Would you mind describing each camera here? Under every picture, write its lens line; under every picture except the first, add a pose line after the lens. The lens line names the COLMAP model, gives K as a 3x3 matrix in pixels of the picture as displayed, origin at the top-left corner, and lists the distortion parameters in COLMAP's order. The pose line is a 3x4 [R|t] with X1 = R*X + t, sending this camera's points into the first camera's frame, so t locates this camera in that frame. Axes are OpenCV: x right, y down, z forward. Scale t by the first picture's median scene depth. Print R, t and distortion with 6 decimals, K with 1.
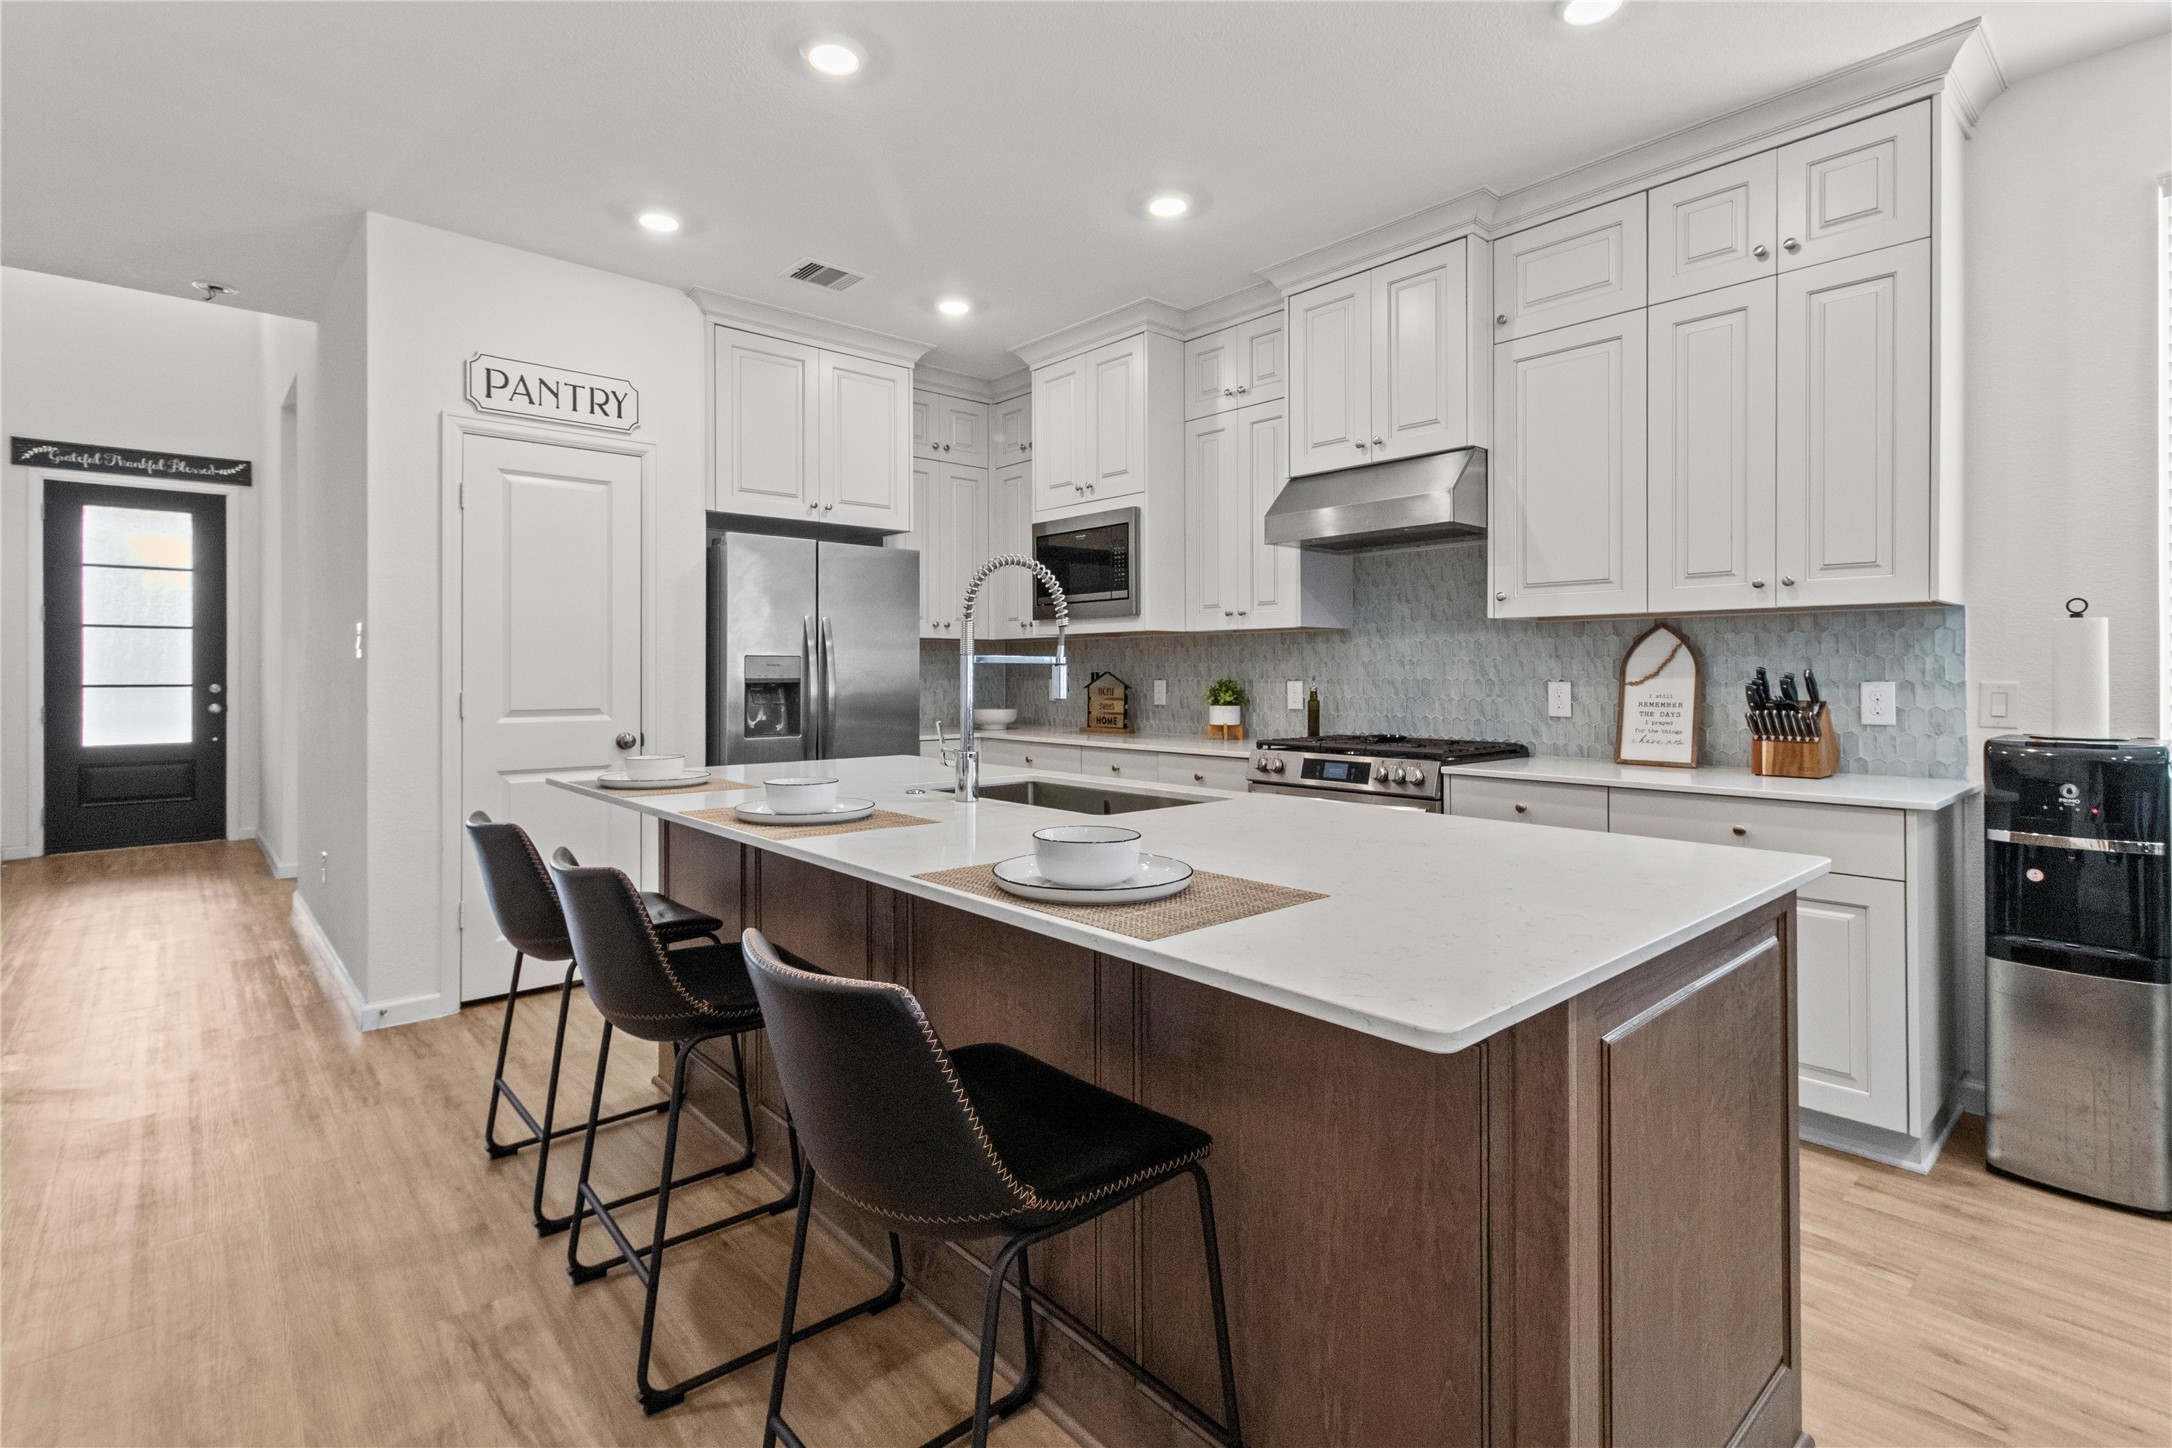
lens RADIAL K [[1017.6, 0, 1094.9], [0, 1017.6, 663.5], [0, 0, 1]] dist [0.003644, -0.001001]
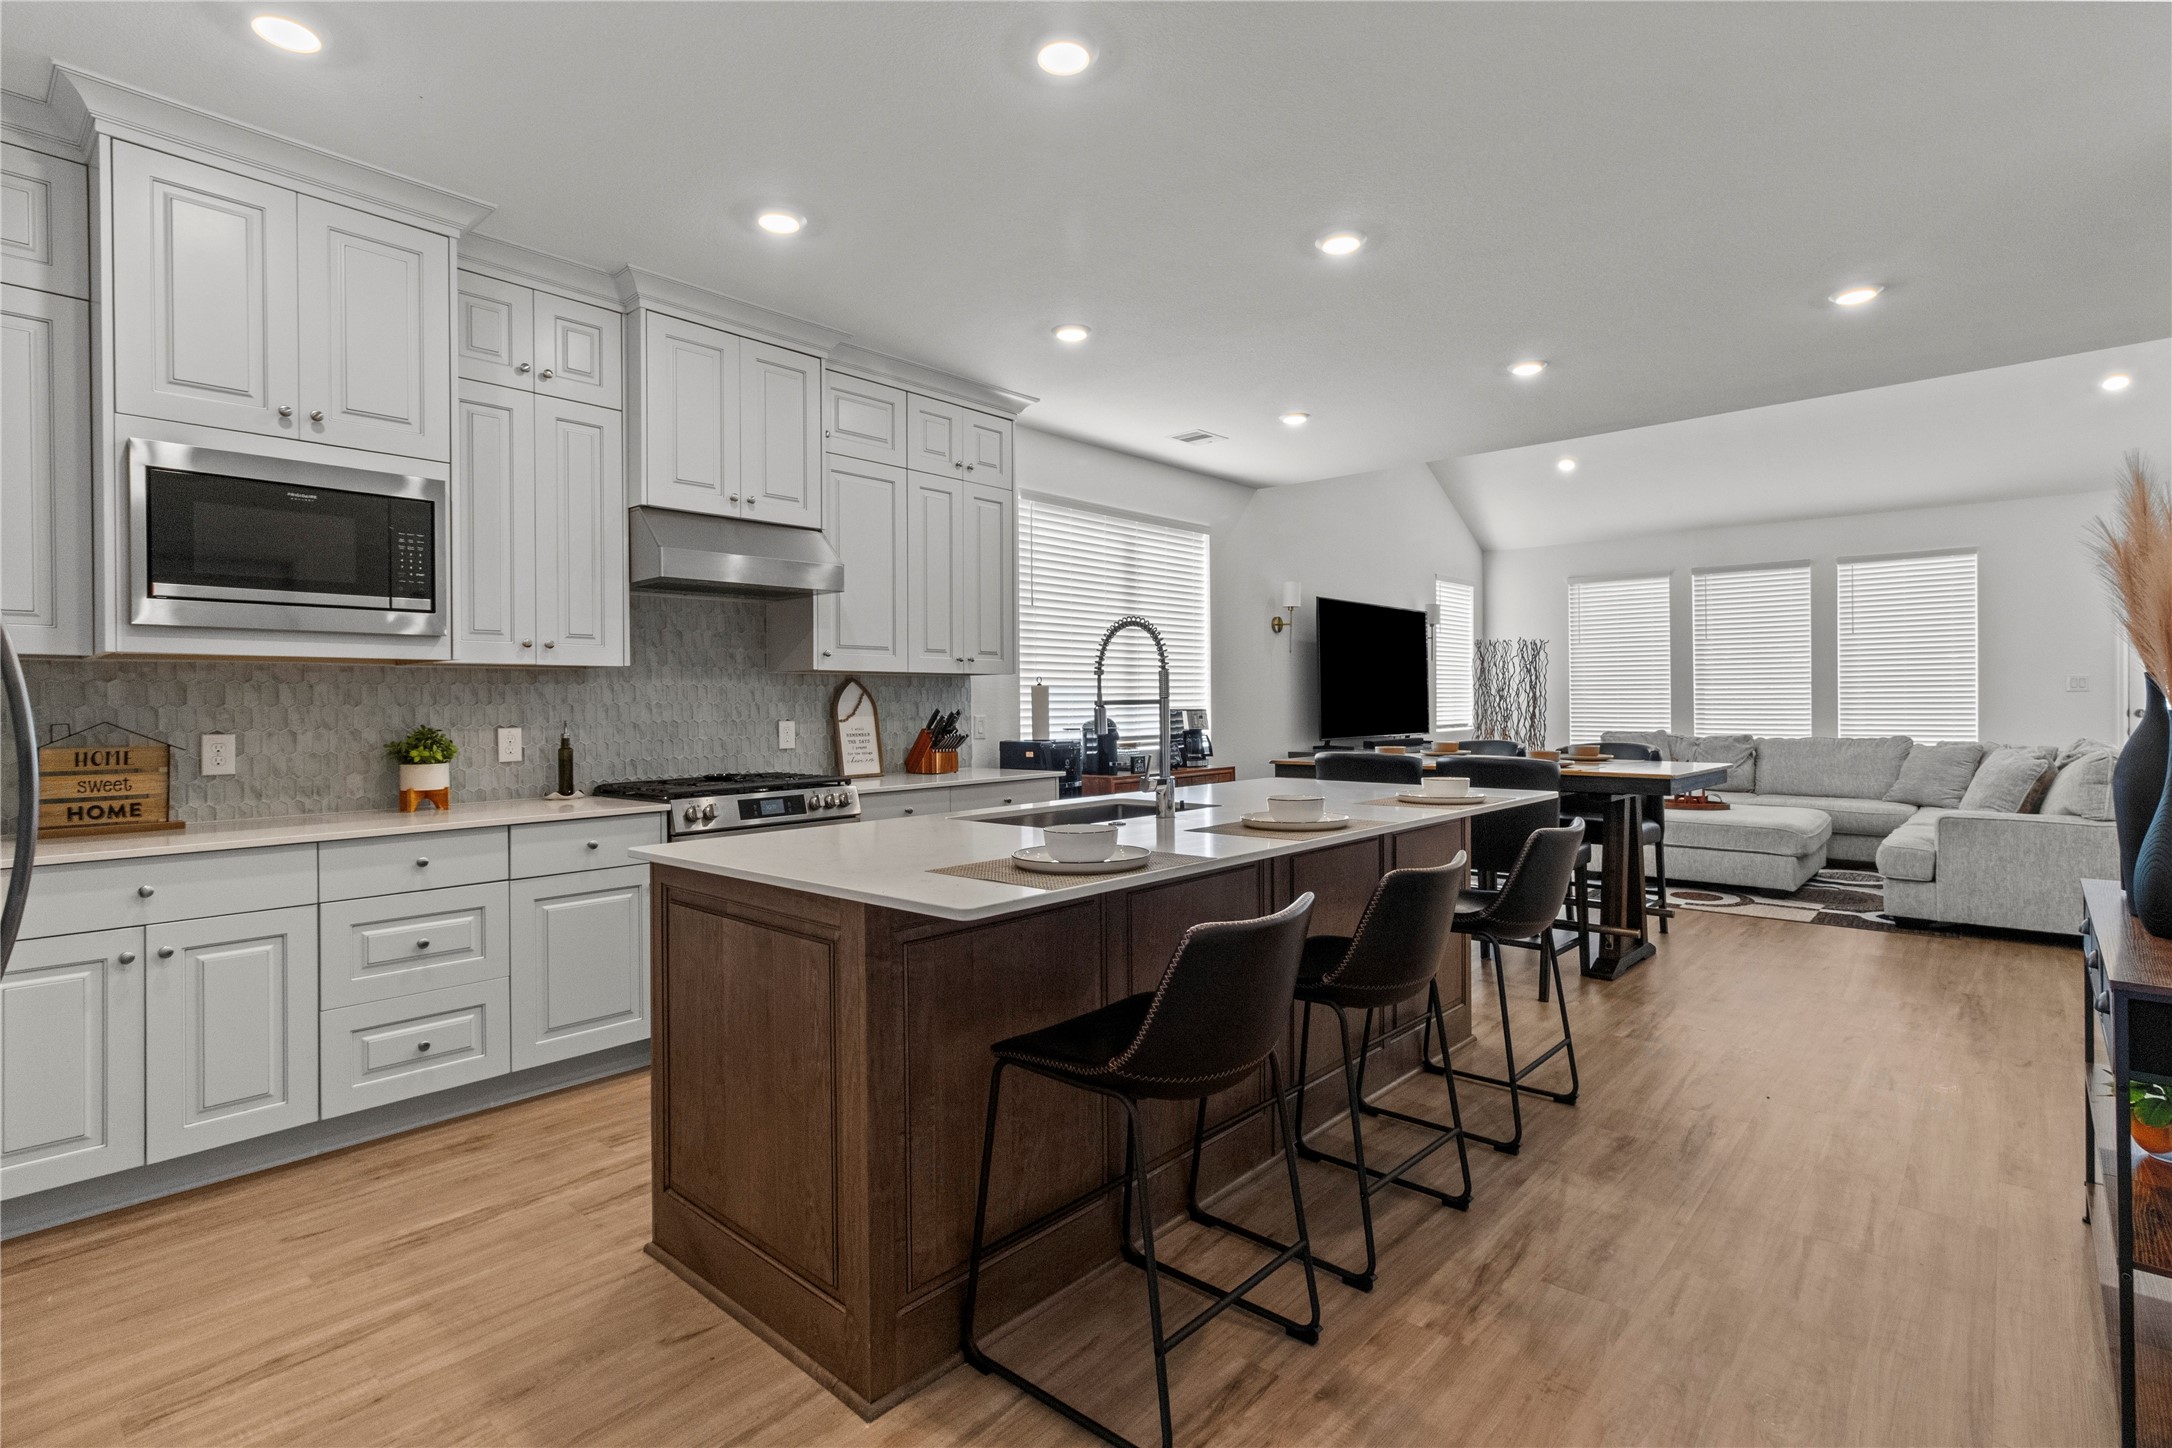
lens RADIAL K [[1017.6, 0, 1080.8], [0, 1017.6, 709.9], [0, 0, 1]] dist [0.003644, -0.001001]
pose [[-0.091281, -0.002809, 0.995821, -0.803517], [0.001572, 0.999994, 0.002965, 0.000798], [-0.995824, 0.001836, -0.091276, 0.729656]]
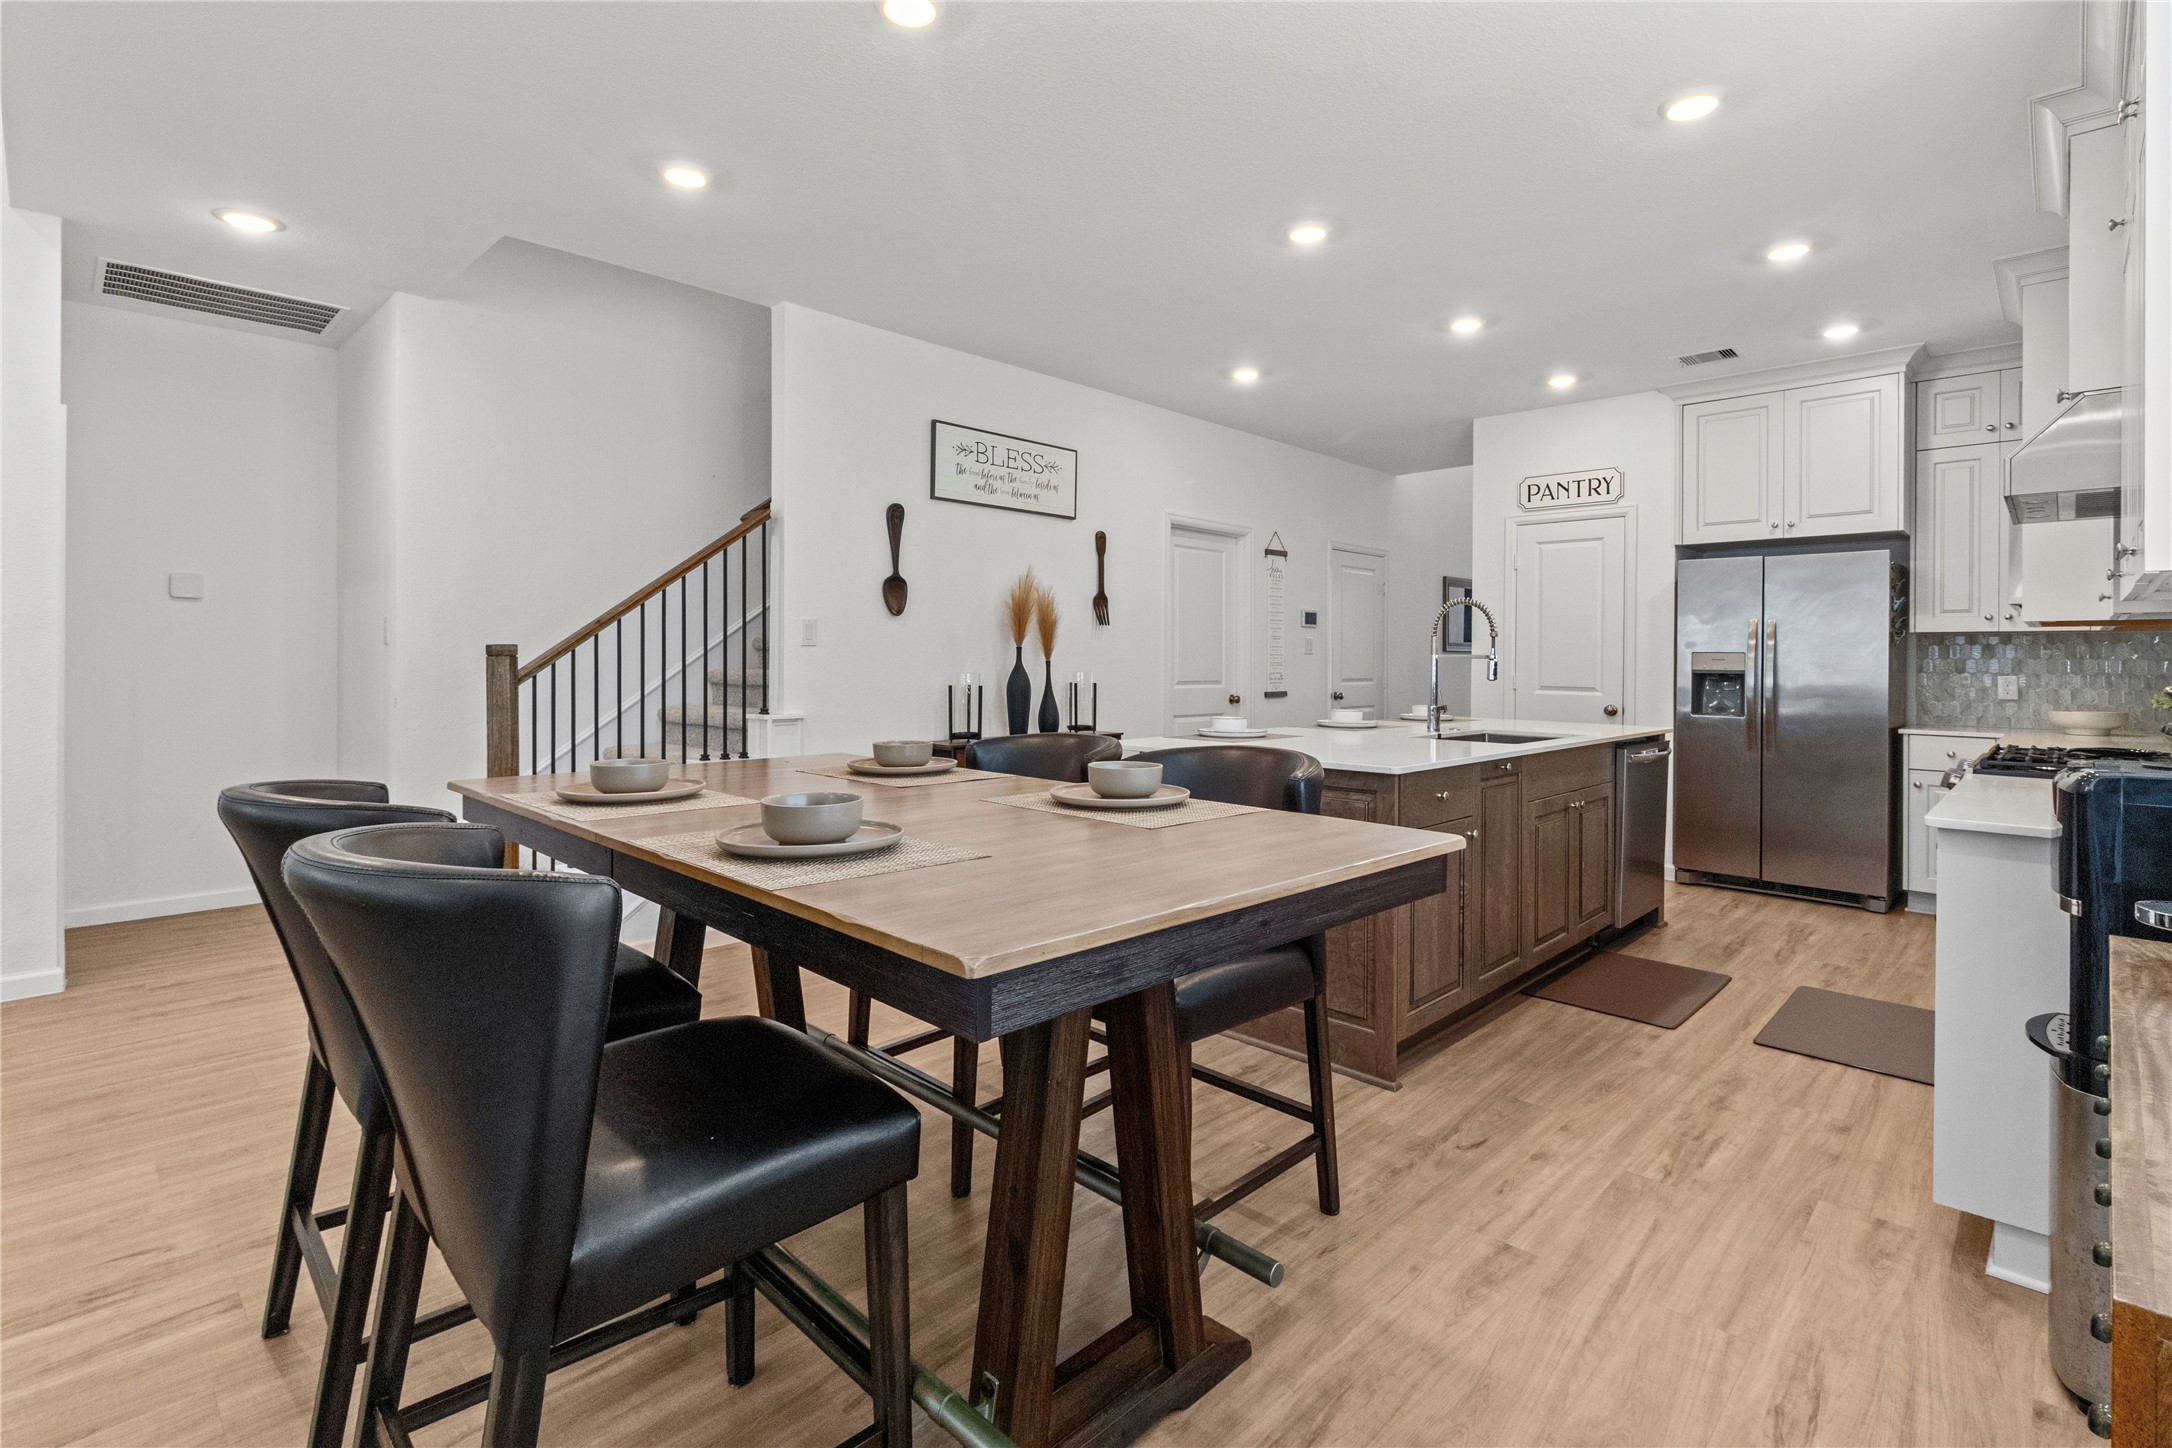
lens RADIAL K [[1017.6, 0, 1083.7], [0, 1017.6, 658.7], [0, 0, 1]] dist [0.003644, -0.001001]
pose [[0.069318, 0.001811, -0.997593, 1.028130], [0.000411, 0.999998, 0.001843, -0.002382], [0.997595, -0.000537, 0.069317, 0.133921]]
